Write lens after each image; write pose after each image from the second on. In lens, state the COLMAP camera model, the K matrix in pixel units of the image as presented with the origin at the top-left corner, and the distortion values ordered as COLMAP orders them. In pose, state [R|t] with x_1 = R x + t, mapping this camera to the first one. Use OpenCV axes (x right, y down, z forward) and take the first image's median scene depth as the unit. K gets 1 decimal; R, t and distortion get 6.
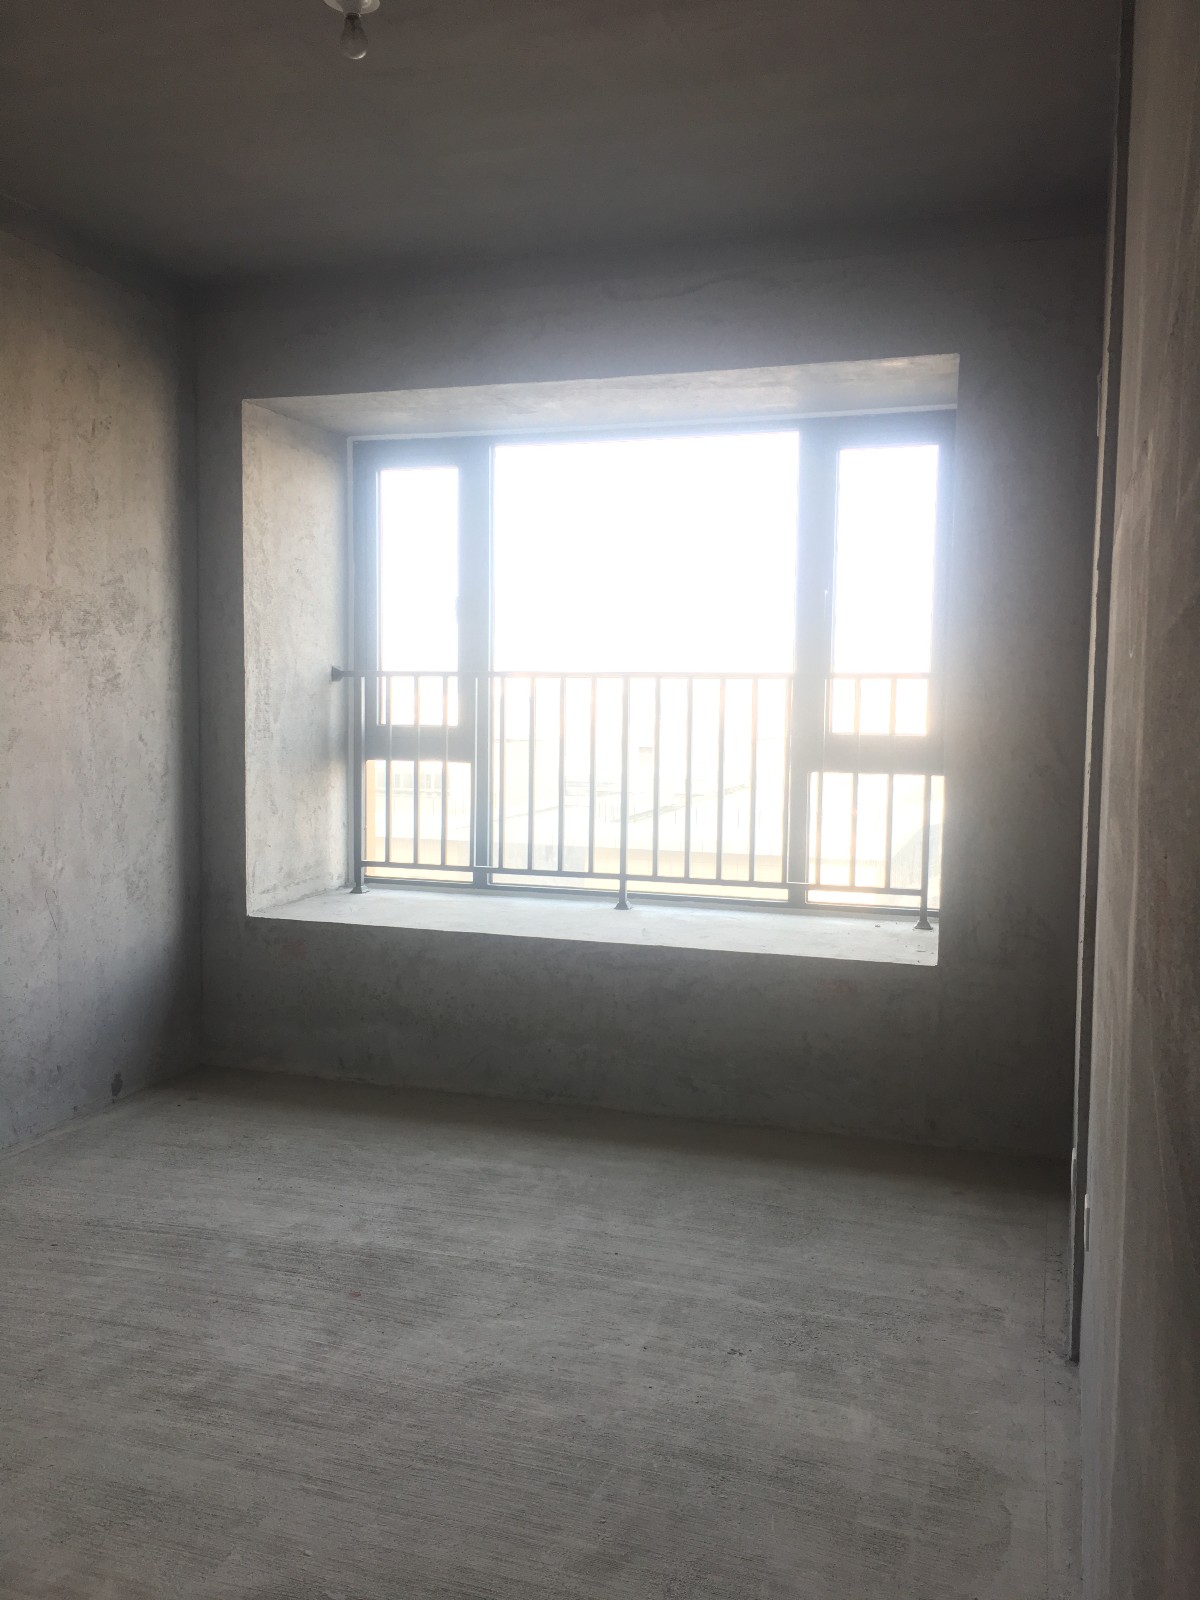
lens RADIAL K [[1355.2, 0, 601.5], [0, 1355.2, 807.4], [0, 0, 1]] dist [0.034025, -0.075075]
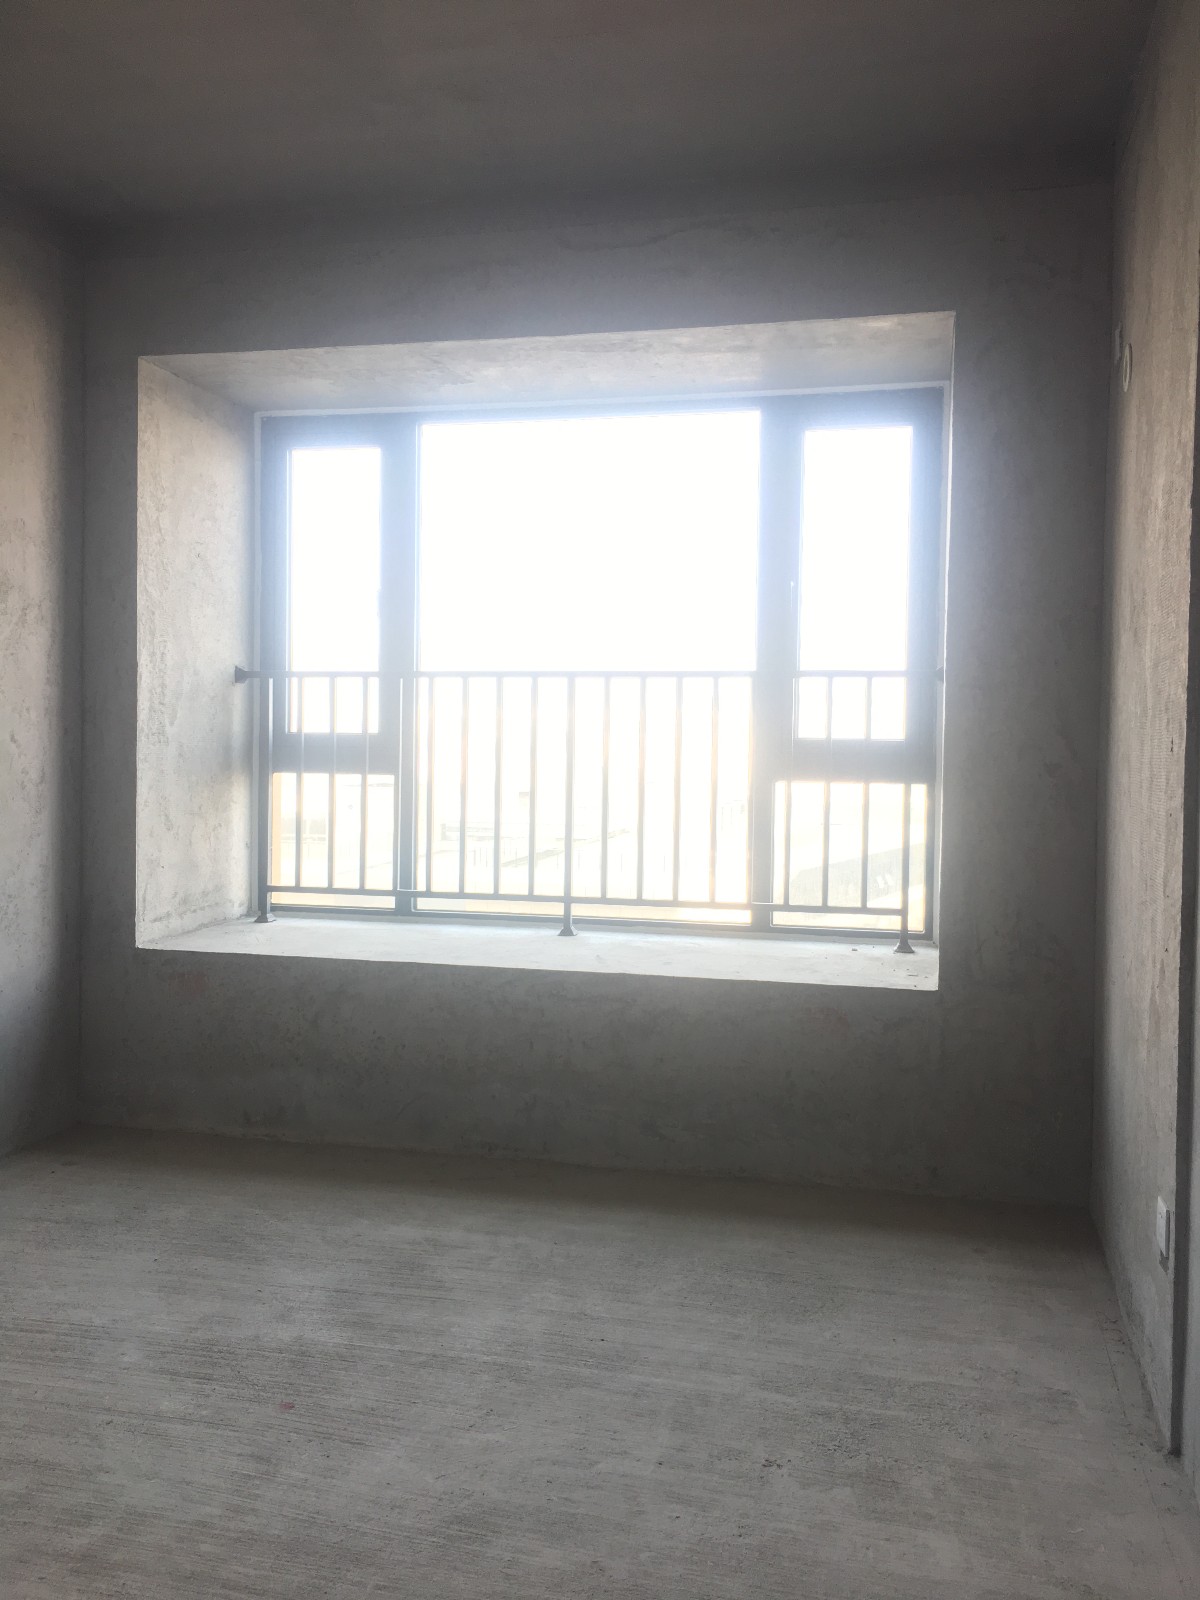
lens RADIAL K [[1355.2, 0, 600.2], [0, 1355.2, 785.9], [0, 0, 1]] dist [0.034025, -0.075075]
pose [[0.995817, -0.000704, 0.091367, -0.050295], [0.005279, 0.998743, -0.049837, 0.023883], [-0.091217, 0.050111, 0.994569, 0.118636]]
